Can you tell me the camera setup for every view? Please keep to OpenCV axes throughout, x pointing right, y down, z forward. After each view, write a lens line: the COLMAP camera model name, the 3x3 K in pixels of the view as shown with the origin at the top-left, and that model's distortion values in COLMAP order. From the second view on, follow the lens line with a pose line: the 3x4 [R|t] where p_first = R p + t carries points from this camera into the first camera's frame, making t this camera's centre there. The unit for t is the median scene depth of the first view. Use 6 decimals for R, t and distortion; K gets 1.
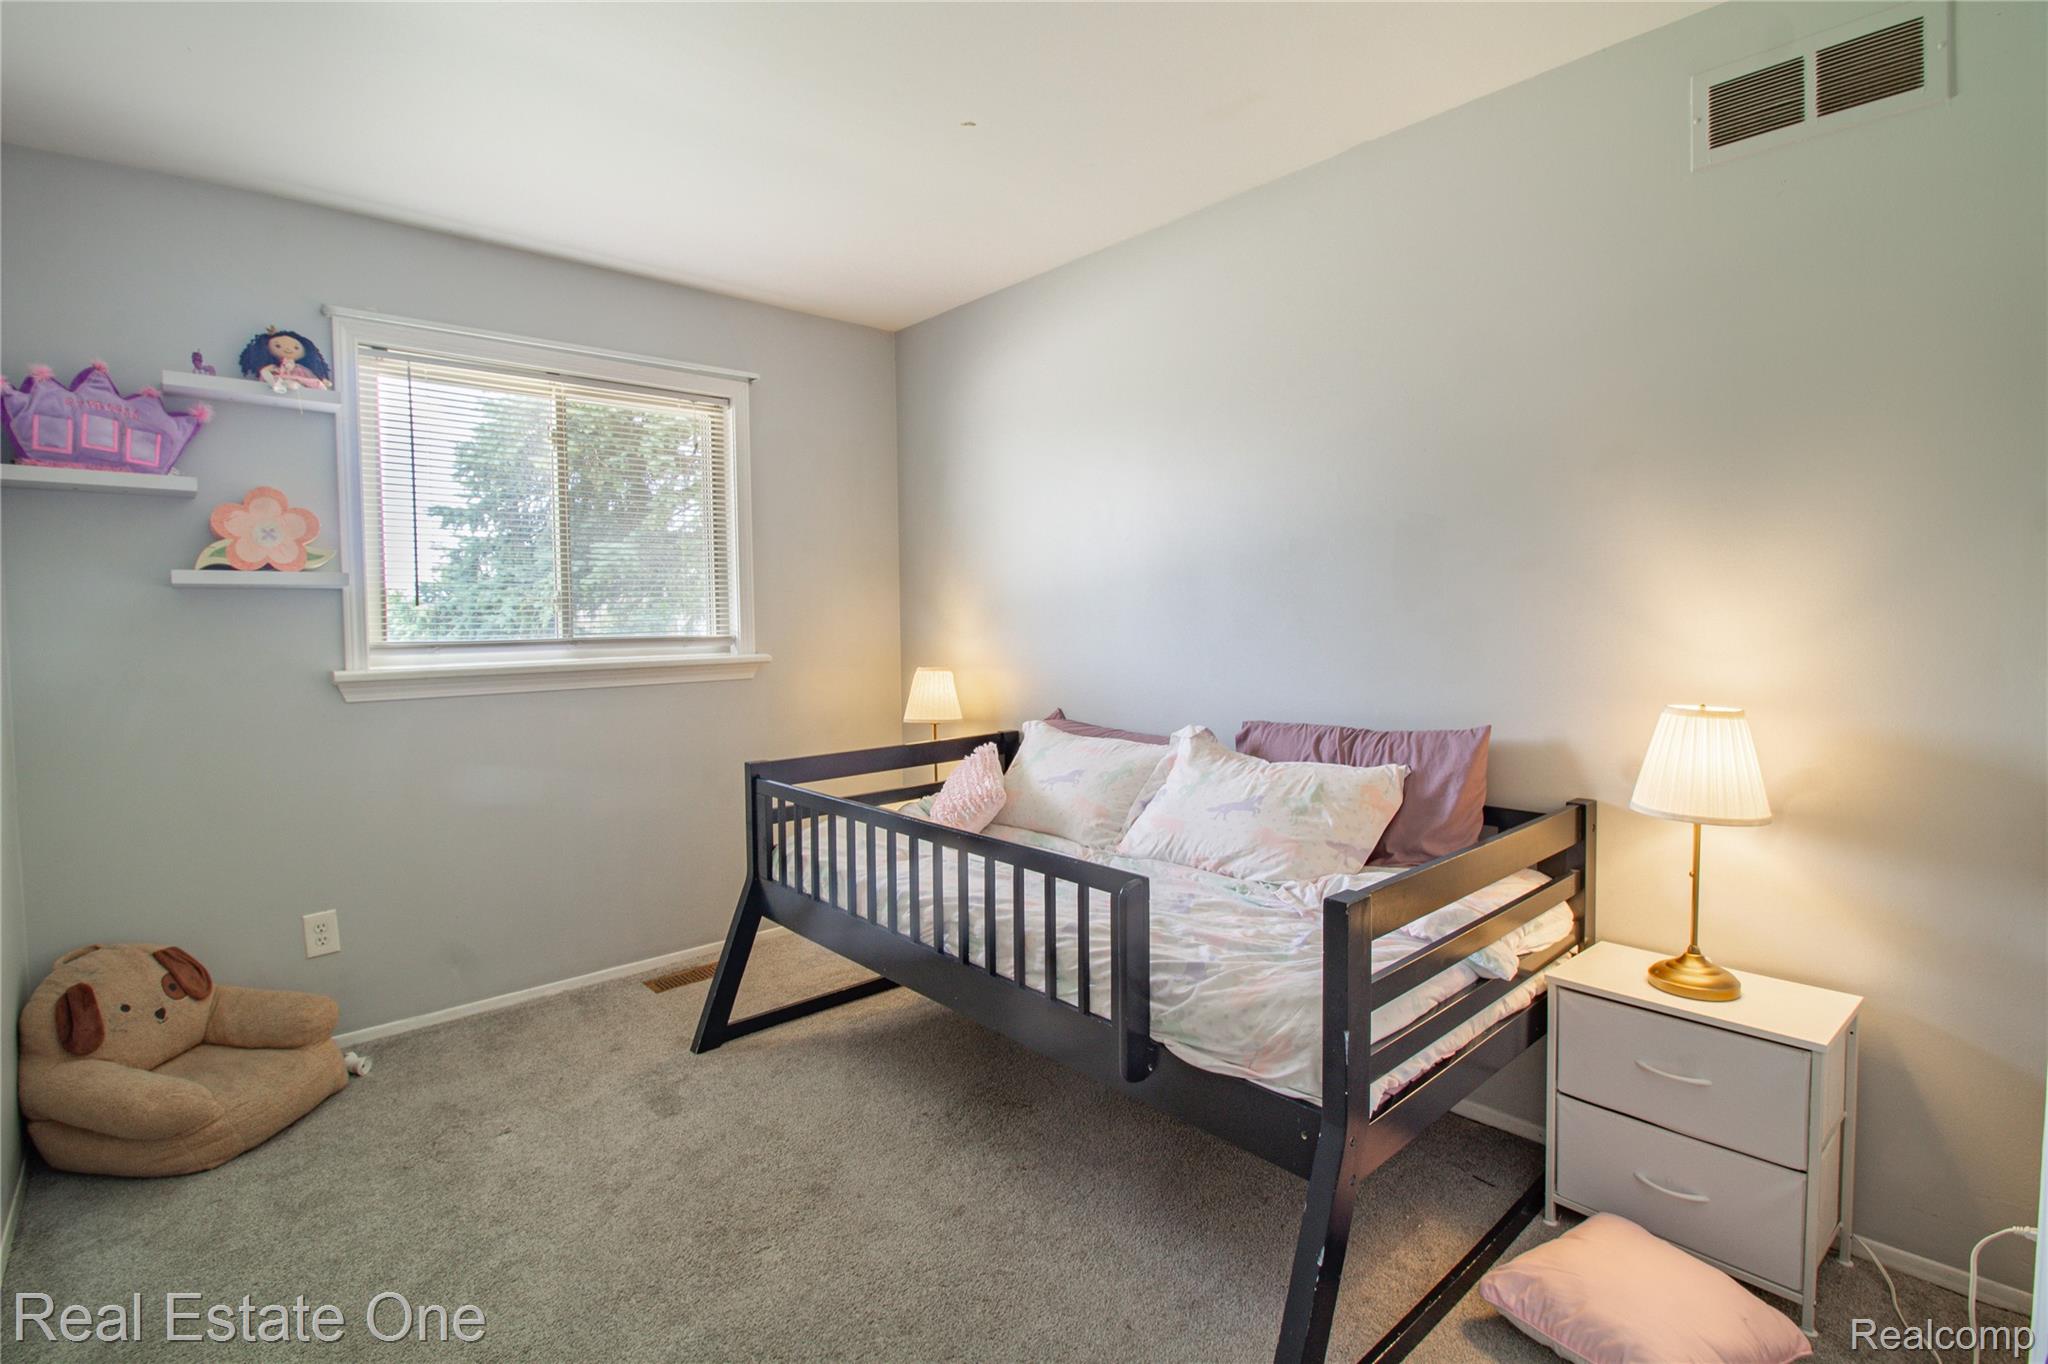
lens RADIAL K [[955.0, 0, 1029.4], [0, 955.0, 654.8], [0, 0, 1]] dist [-0.001776, 0.000193]
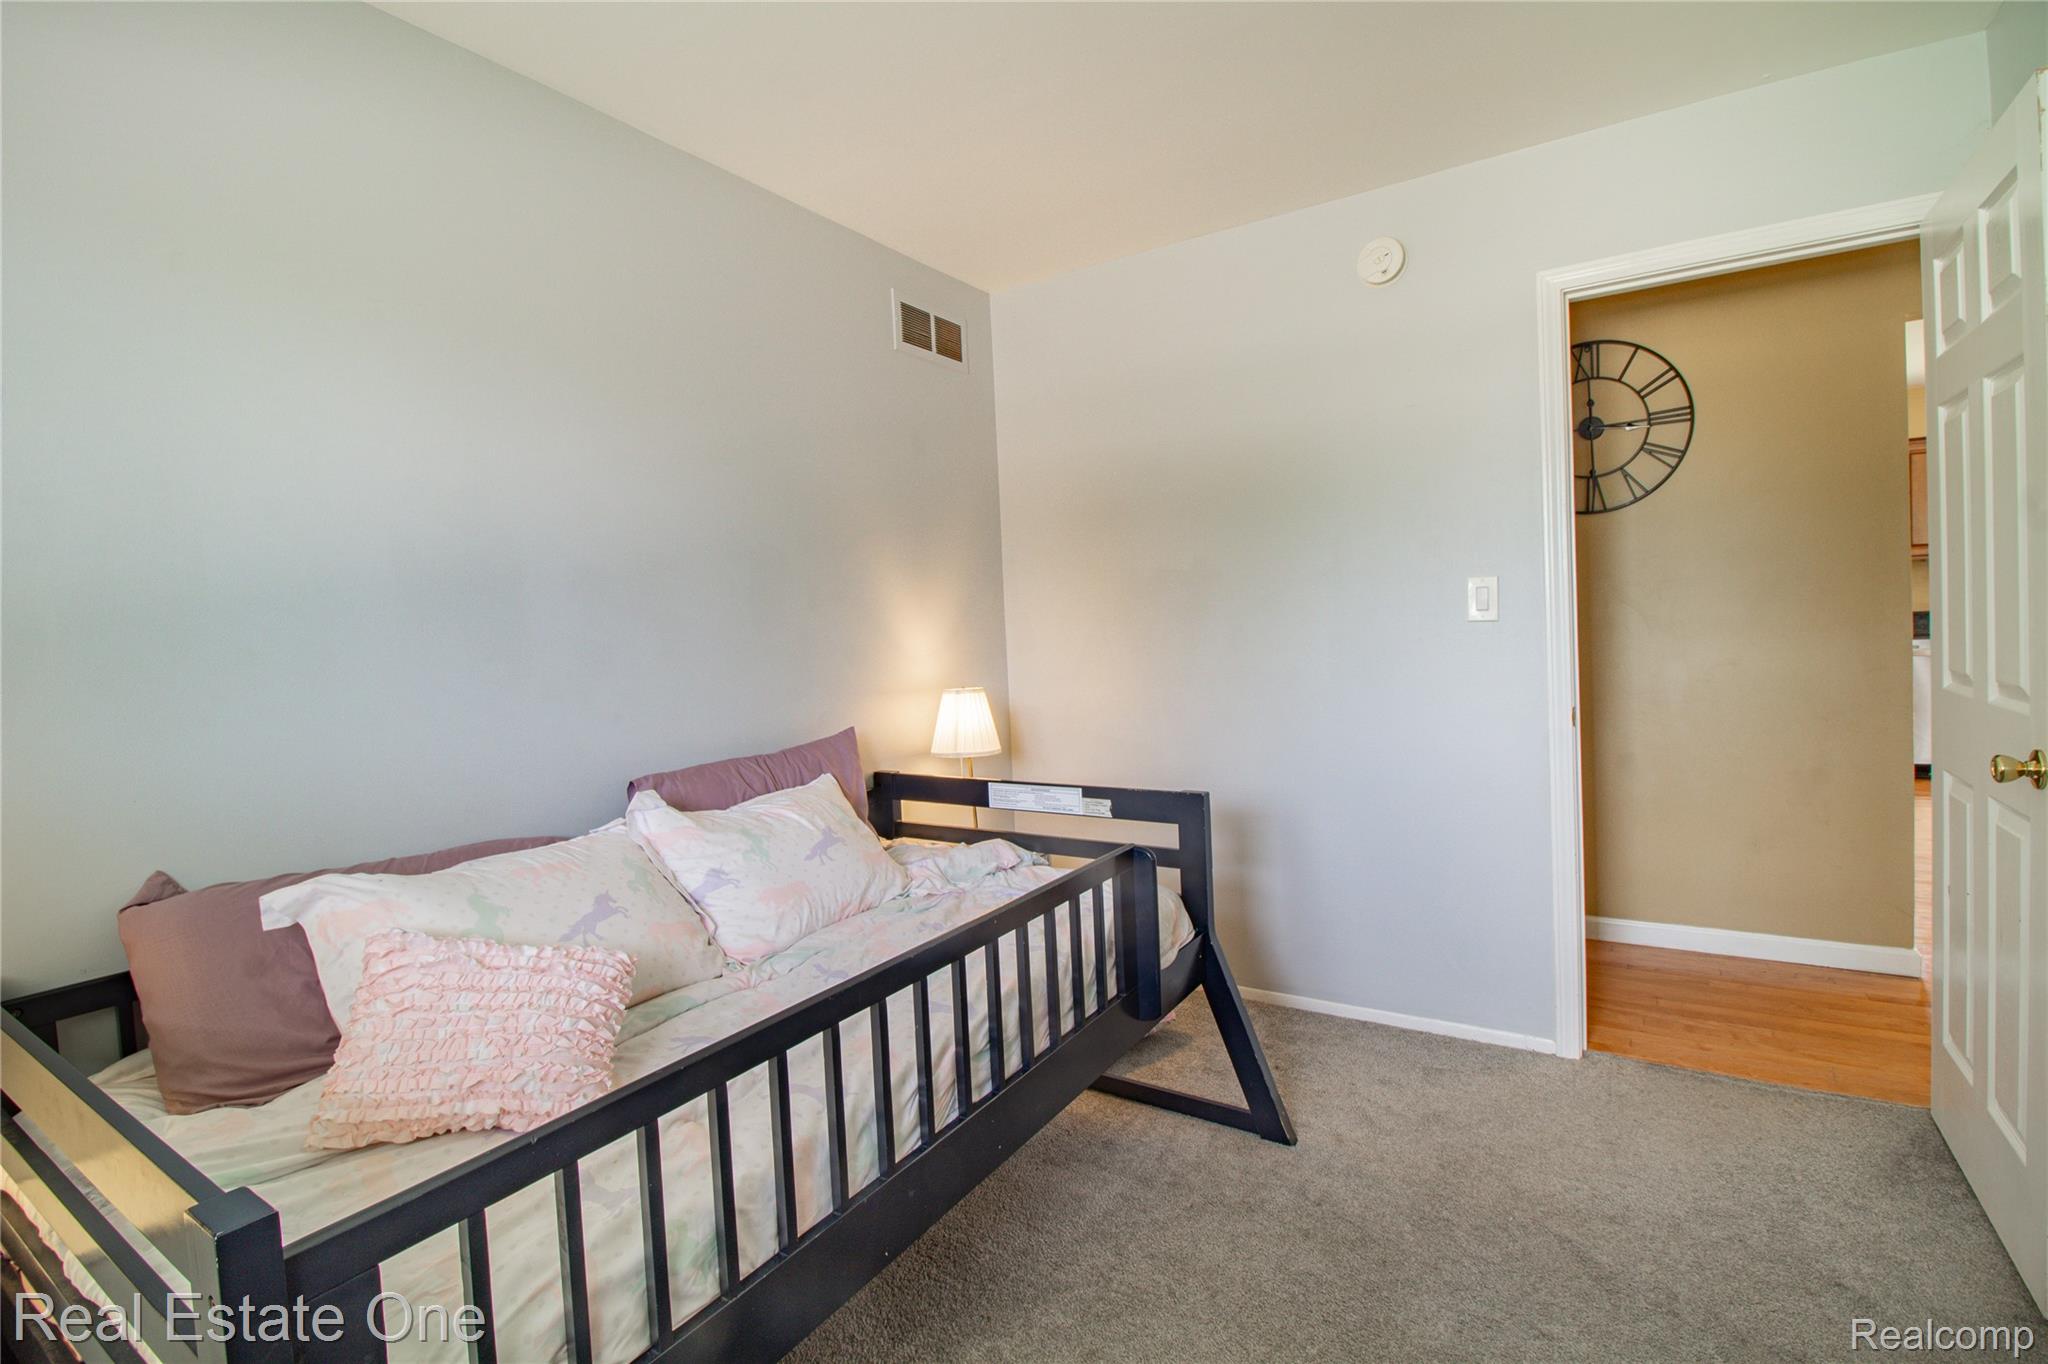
lens RADIAL K [[964.8, 0, 1022.4], [0, 964.8, 653.5], [0, 0, 1]] dist [-0.003039, -0.013644]
pose [[-0.252615, -0.002612, 0.967563, -0.894385], [0.085859, 0.995991, 0.025105, -0.037160], [-0.963750, 0.089416, -0.251378, 1.268298]]
